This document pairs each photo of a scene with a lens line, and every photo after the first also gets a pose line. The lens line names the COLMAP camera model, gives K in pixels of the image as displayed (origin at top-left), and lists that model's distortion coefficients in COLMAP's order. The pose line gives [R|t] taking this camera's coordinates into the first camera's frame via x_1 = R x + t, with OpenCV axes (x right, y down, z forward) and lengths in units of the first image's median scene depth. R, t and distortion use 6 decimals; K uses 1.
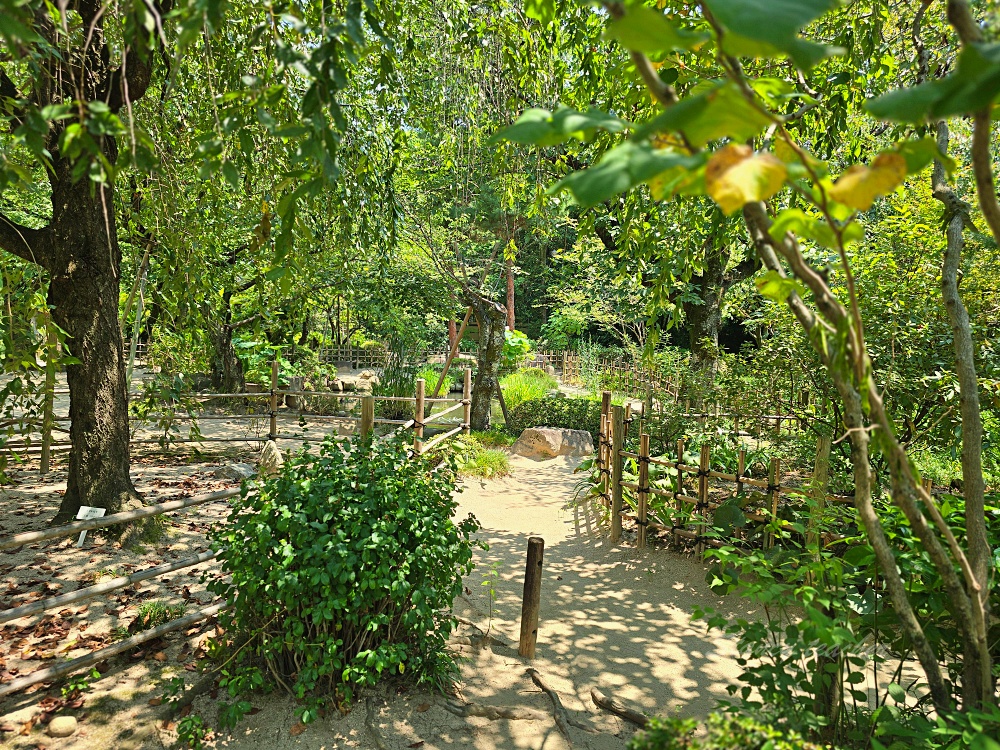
lens RADIAL K [[716.9, 0, 500.0], [0, 716.9, 375.0], [0, 0, 1]] dist [0.093205, -0.111973]
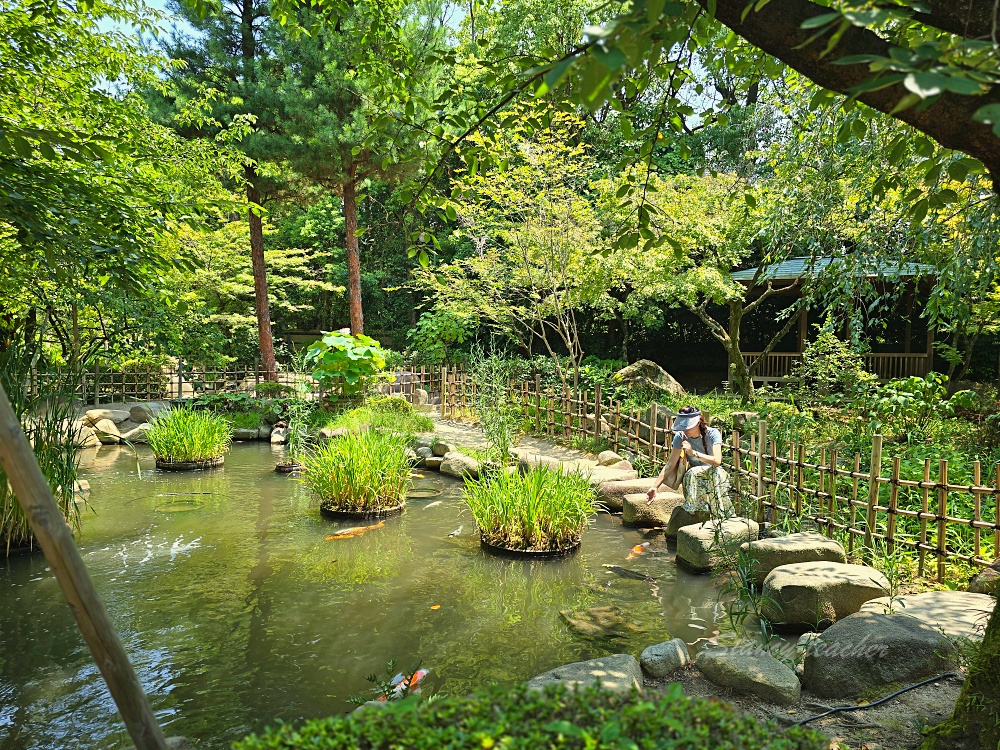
lens RADIAL K [[716.9, 0, 500.0], [0, 716.9, 375.0], [0, 0, 1]] dist [0.093205, -0.111973]
pose [[0.984580, -0.028970, 0.172520, 0.029671], [0.032406, 0.999328, -0.017133, -0.013033], [-0.171907, 0.022460, 0.984857, 0.358368]]
